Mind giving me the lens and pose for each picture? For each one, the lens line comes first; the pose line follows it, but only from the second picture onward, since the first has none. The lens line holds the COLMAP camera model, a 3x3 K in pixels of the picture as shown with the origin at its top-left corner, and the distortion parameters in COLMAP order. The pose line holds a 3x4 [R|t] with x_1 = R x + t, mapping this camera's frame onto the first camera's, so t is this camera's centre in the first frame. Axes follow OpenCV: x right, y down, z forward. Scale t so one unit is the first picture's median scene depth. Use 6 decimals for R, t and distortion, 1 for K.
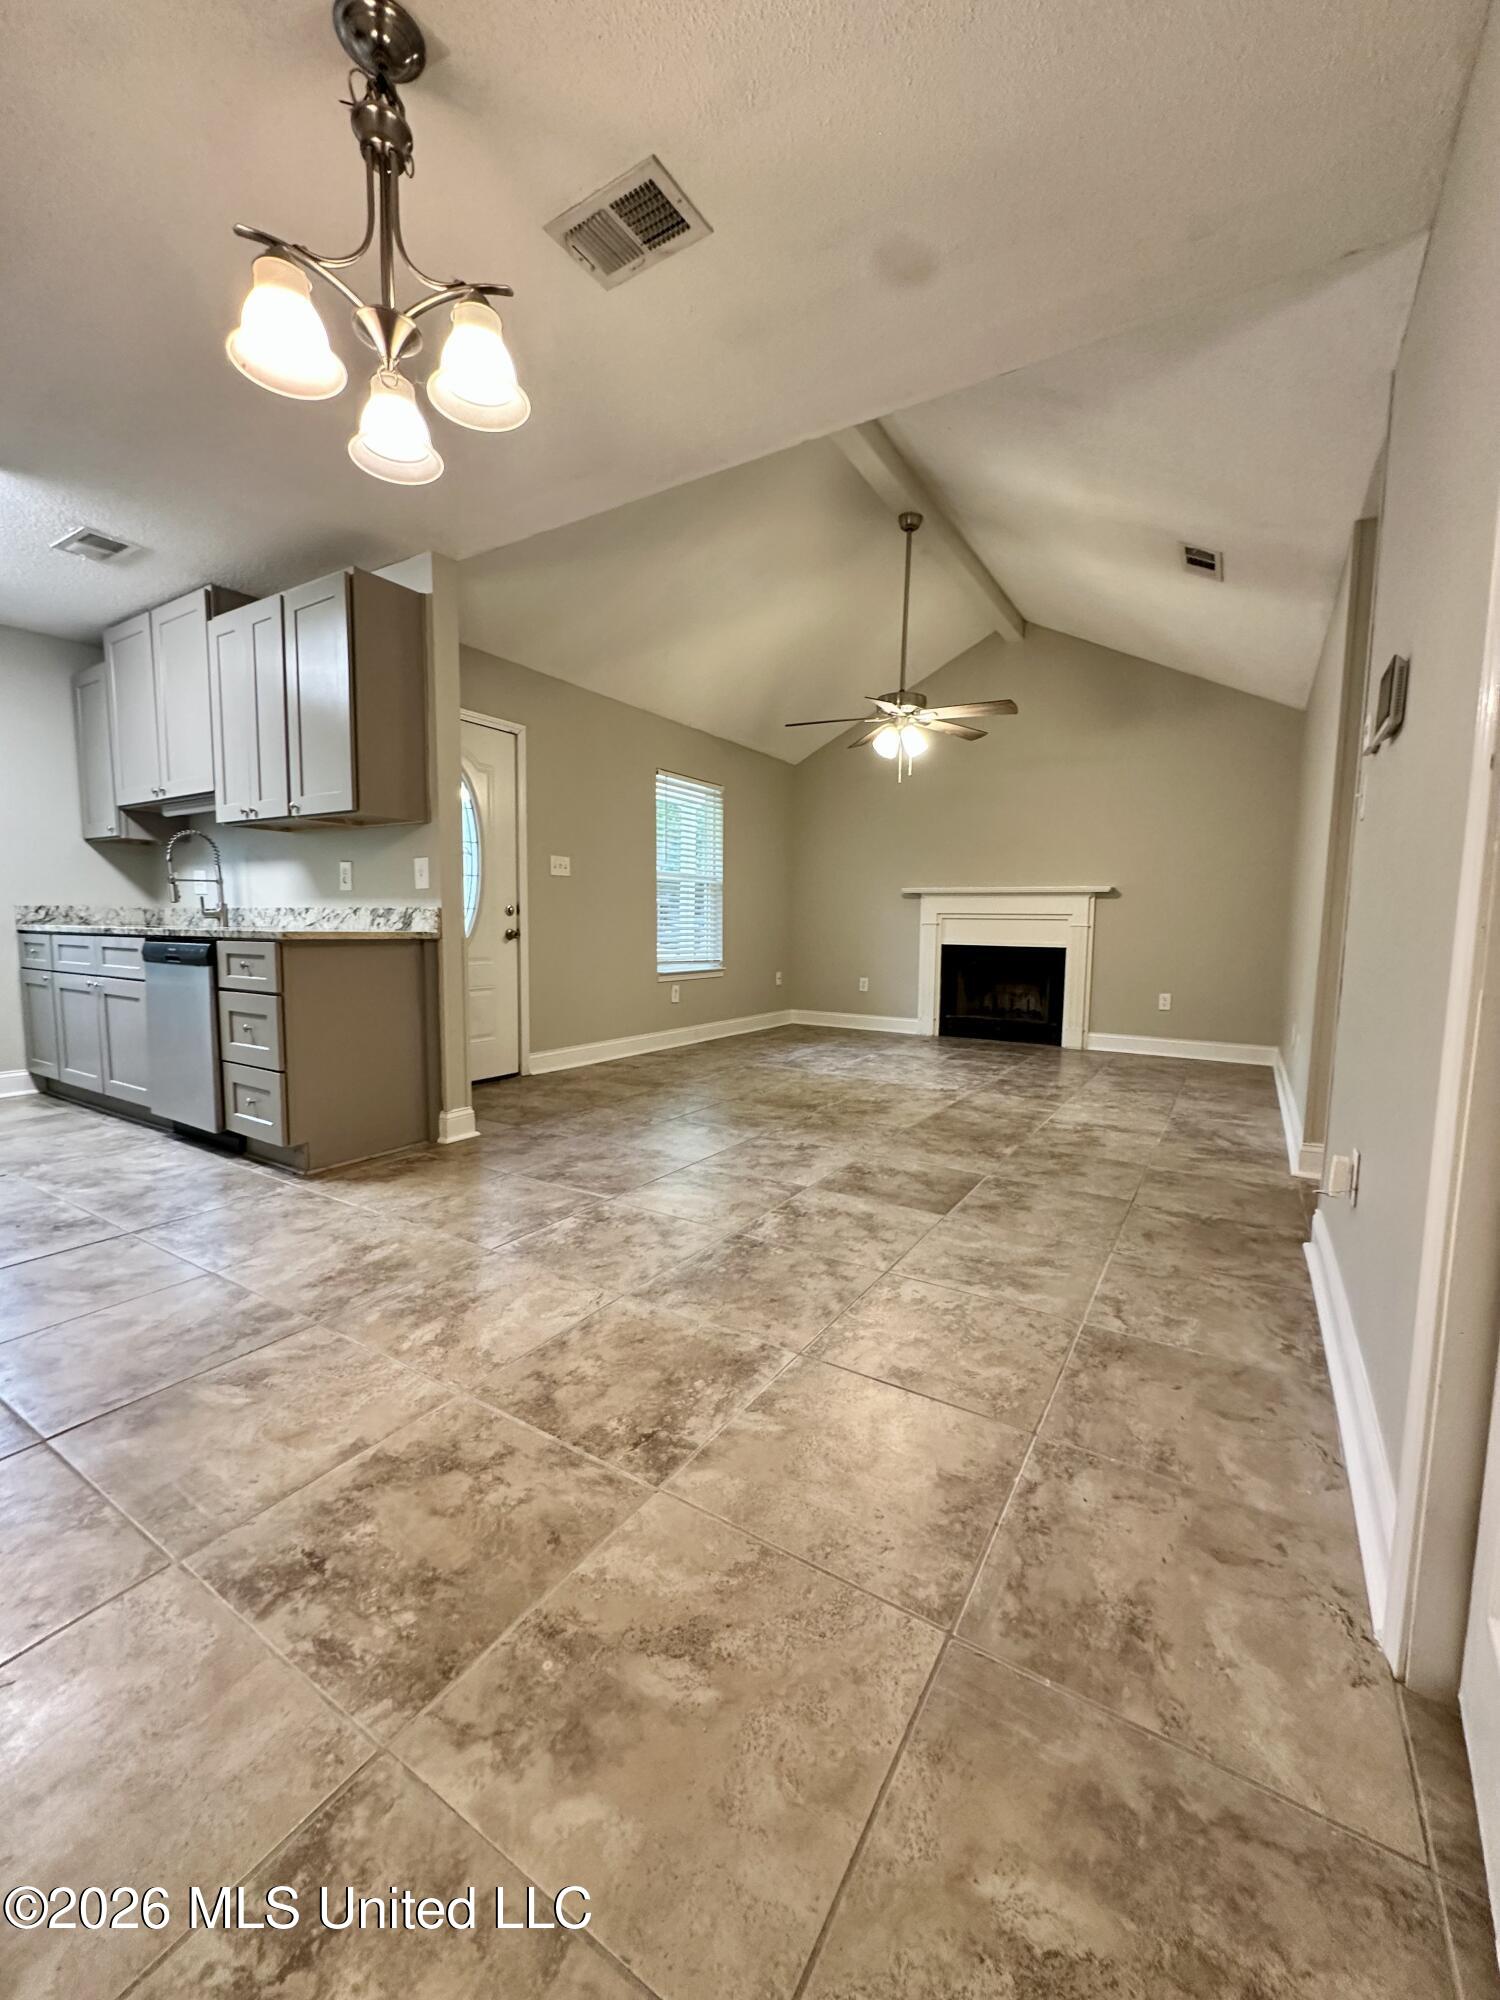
lens RADIAL K [[795.9, 0, 753.1], [0, 795.9, 996.7], [0, 0, 1]] dist [0.001070, -0.000392]
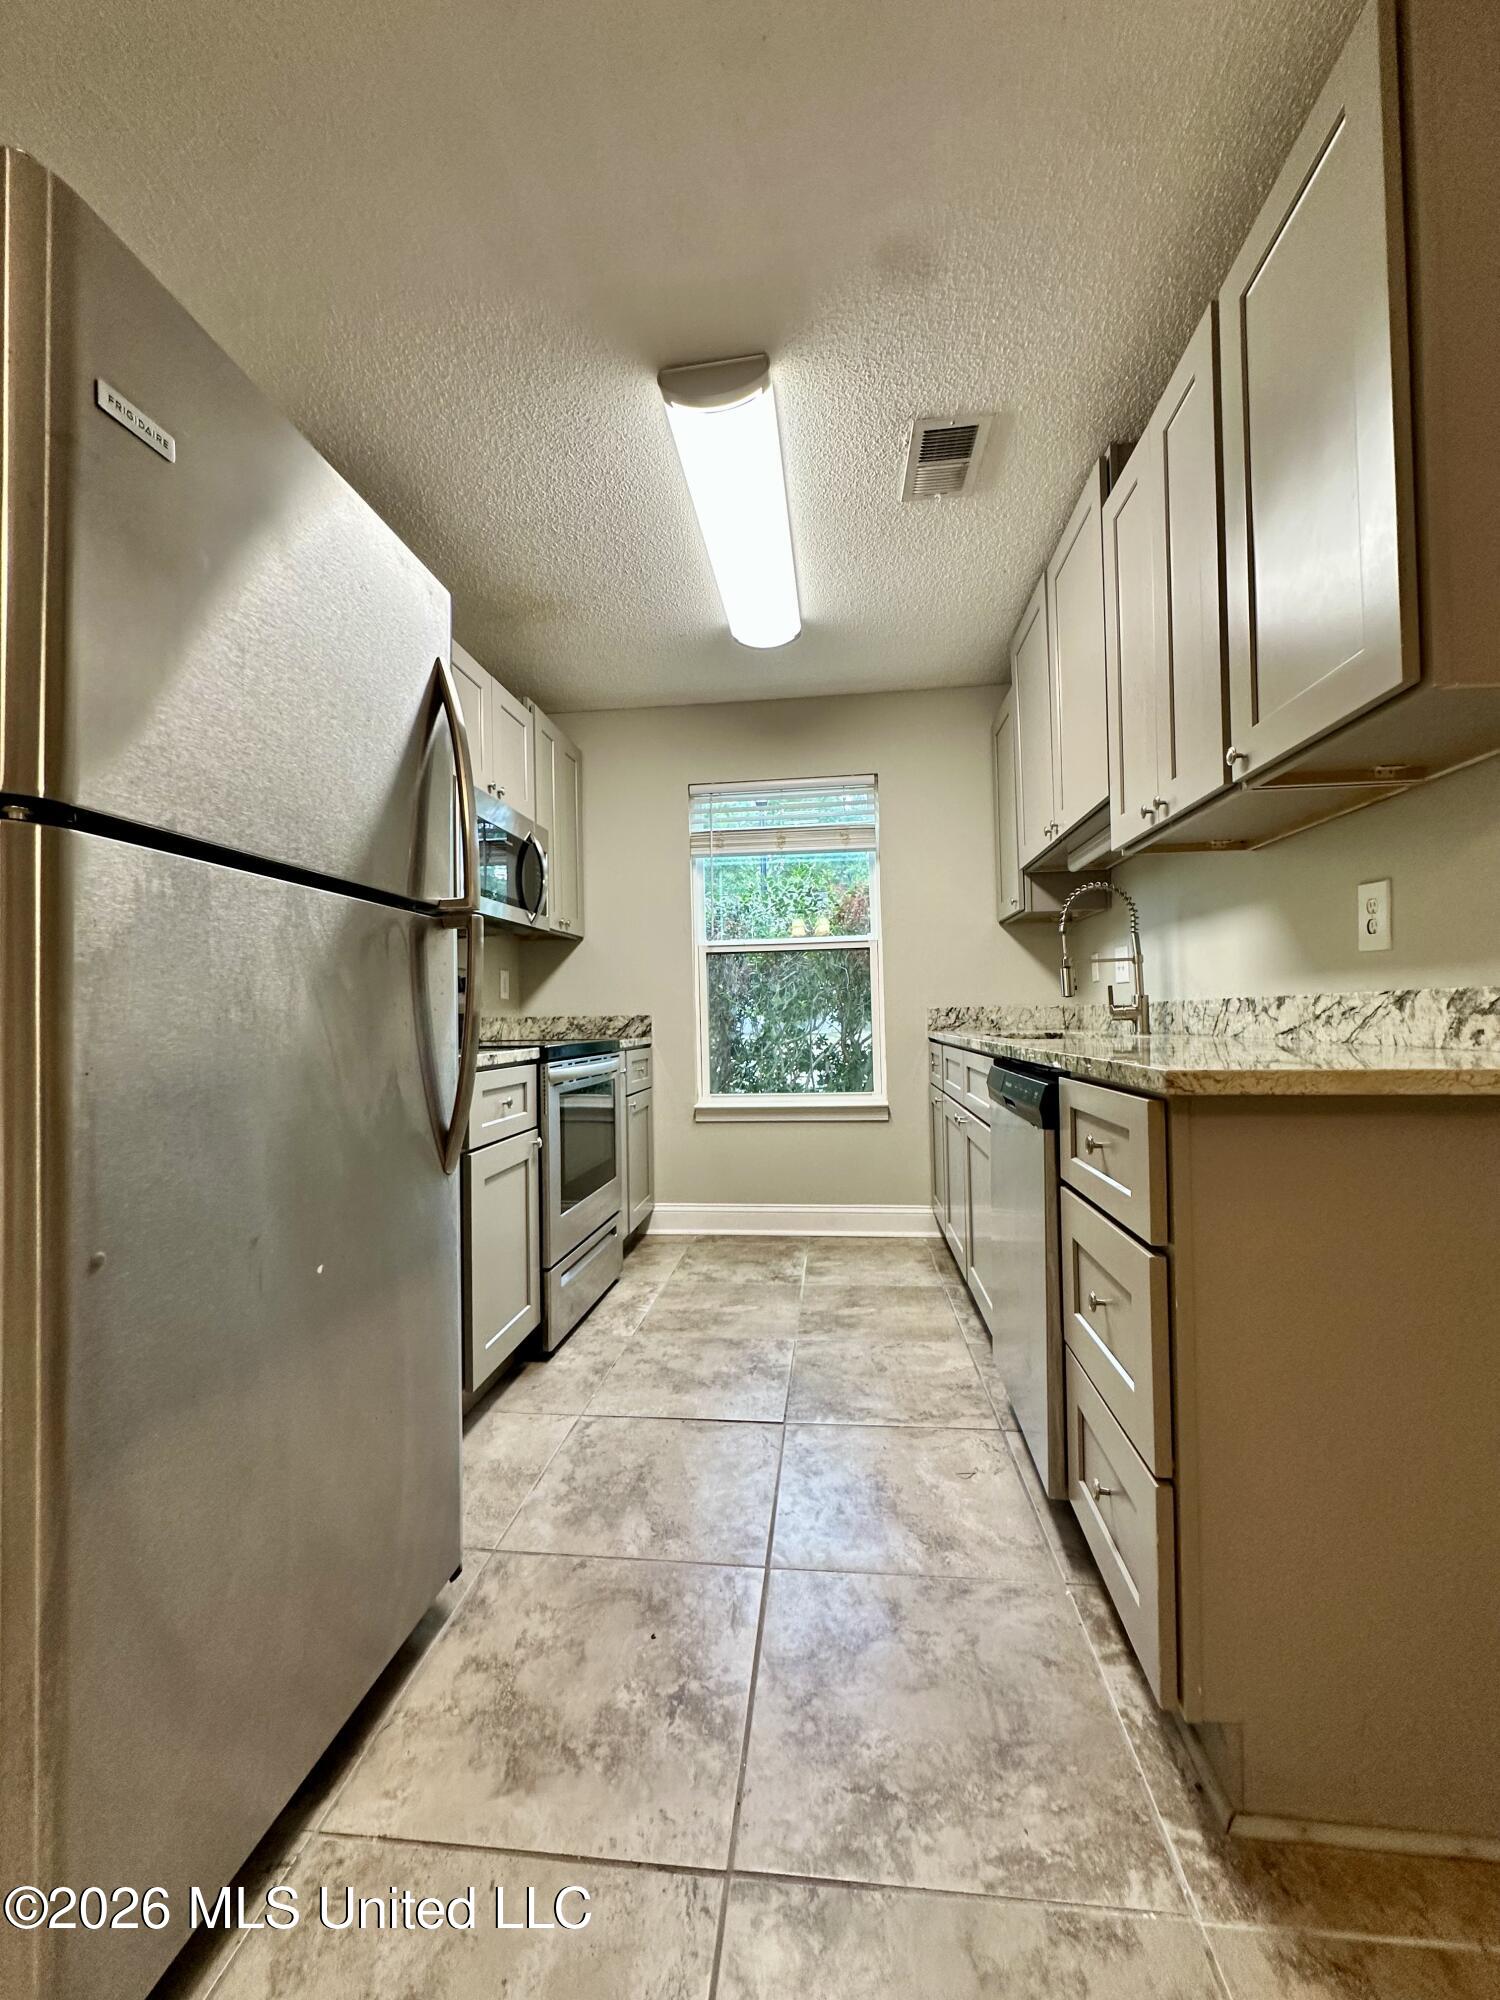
lens RADIAL K [[795.9, 0, 753.1], [0, 795.9, 996.7], [0, 0, 1]] dist [0.001070, -0.000392]
pose [[0.426054, -0.042313, -0.903708, -0.273519], [-0.060209, 0.995365, -0.074990, -0.058745], [0.902692, 0.086361, 0.421531, 0.531752]]
